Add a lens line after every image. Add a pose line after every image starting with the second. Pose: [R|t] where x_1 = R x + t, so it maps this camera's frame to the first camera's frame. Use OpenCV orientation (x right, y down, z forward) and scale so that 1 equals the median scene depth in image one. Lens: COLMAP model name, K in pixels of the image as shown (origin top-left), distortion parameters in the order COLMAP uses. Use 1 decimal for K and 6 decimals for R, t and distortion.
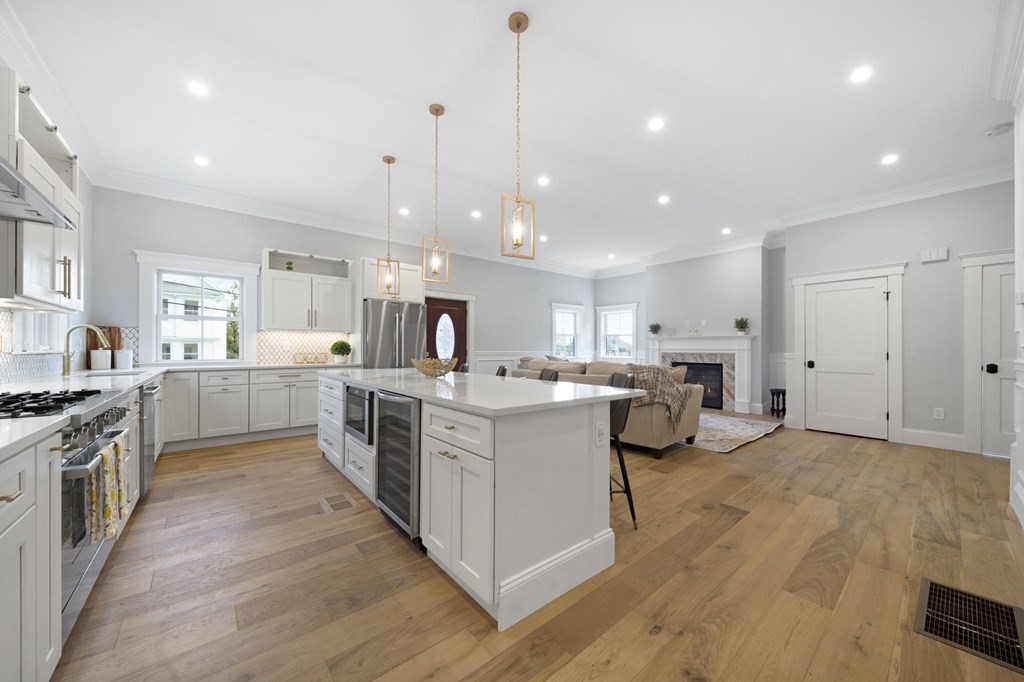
lens RADIAL K [[364.6, 0, 511.3], [0, 364.6, 346.7], [0, 0, 1]] dist [-0.003051, -0.000906]
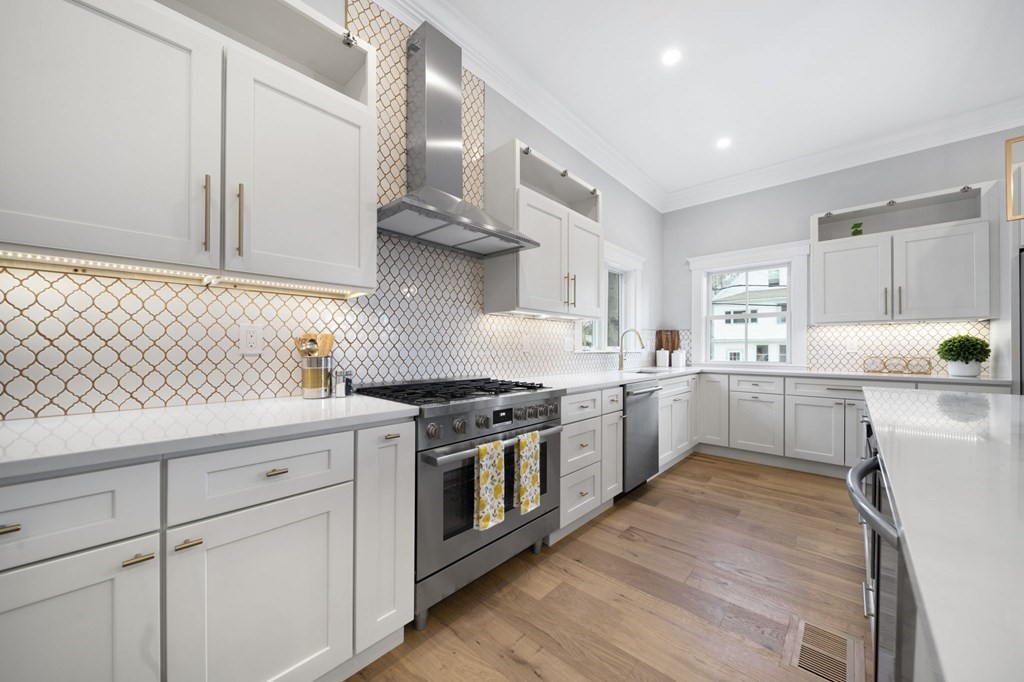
lens RADIAL K [[364.6, 0, 512.6], [0, 364.6, 347.4], [0, 0, 1]] dist [-0.003051, -0.000906]
pose [[0.132622, -0.003484, -0.991161, -0.022496], [0.001123, 0.999994, -0.003365, 0.003024], [0.991166, -0.000666, 0.132625, 0.351823]]
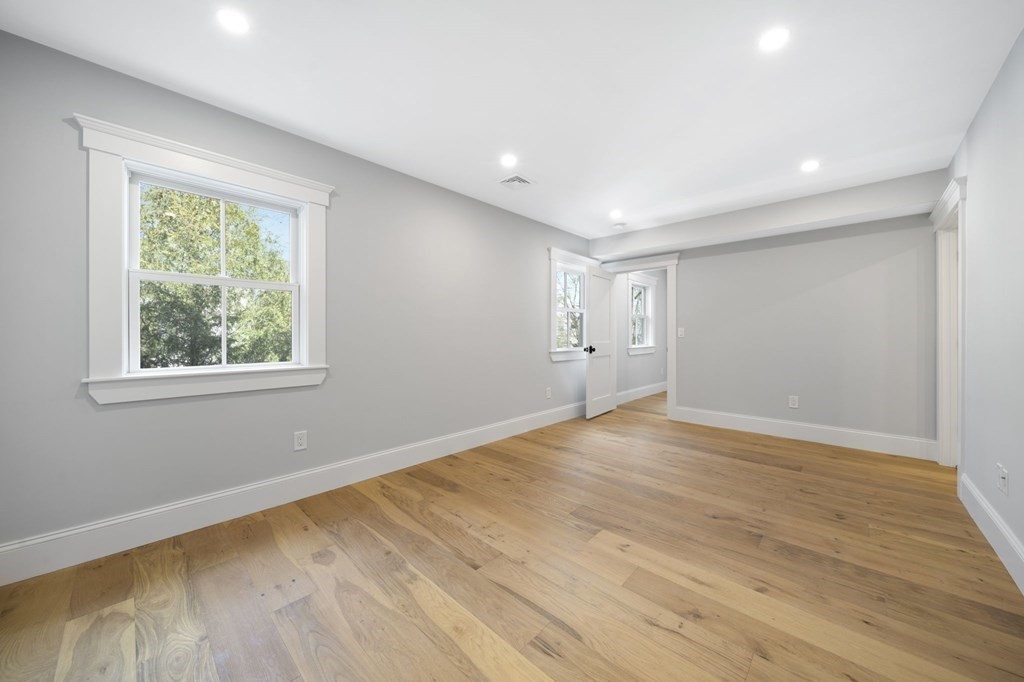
lens RADIAL K [[364.5, 0, 509.4], [0, 364.5, 336.8], [0, 0, 1]] dist [0.000050, -0.000045]
pose [[0.993115, -0.004870, 0.117041, -0.623425], [0.004040, 0.999965, 0.007323, -0.007025], [-0.117072, -0.006799, 0.993100, 0.547711]]
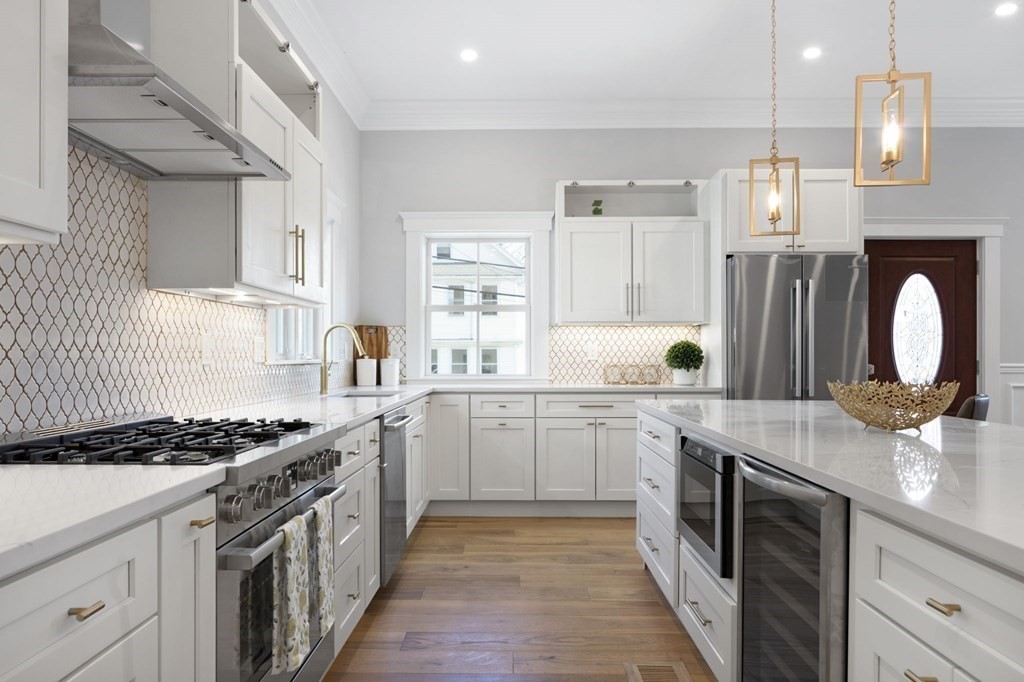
lens RADIAL K [[702.5, 0, 504.2], [0, 702.5, 353.4], [0, 0, 1]] dist [-0.007685, -0.000578]
pose [[0.758809, -0.003210, -0.651305, -0.027214], [0.004061, 0.999992, -0.000197, -0.000233], [0.651300, -0.002496, 0.758816, 0.126416]]
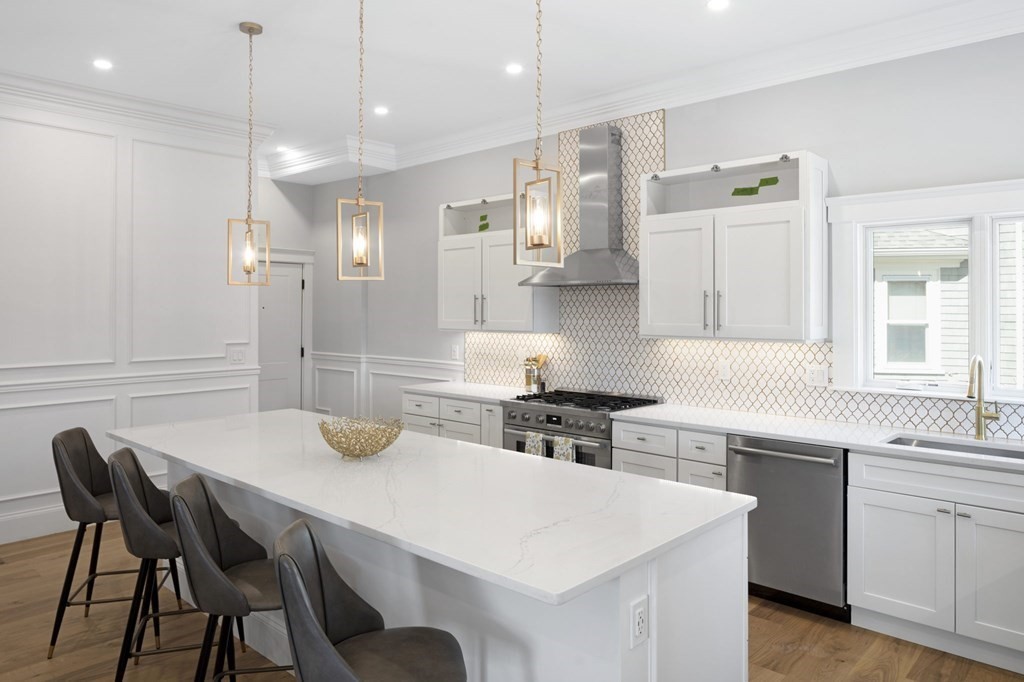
lens RADIAL K [[702.5, 0, 504.8], [0, 702.5, 304.8], [0, 0, 1]] dist [-0.007685, -0.000578]
pose [[-0.992201, -0.003490, -0.124601, -0.222413], [-0.002304, 0.999951, -0.009656, -0.101533], [0.124629, -0.009293, -0.992160, 1.579156]]
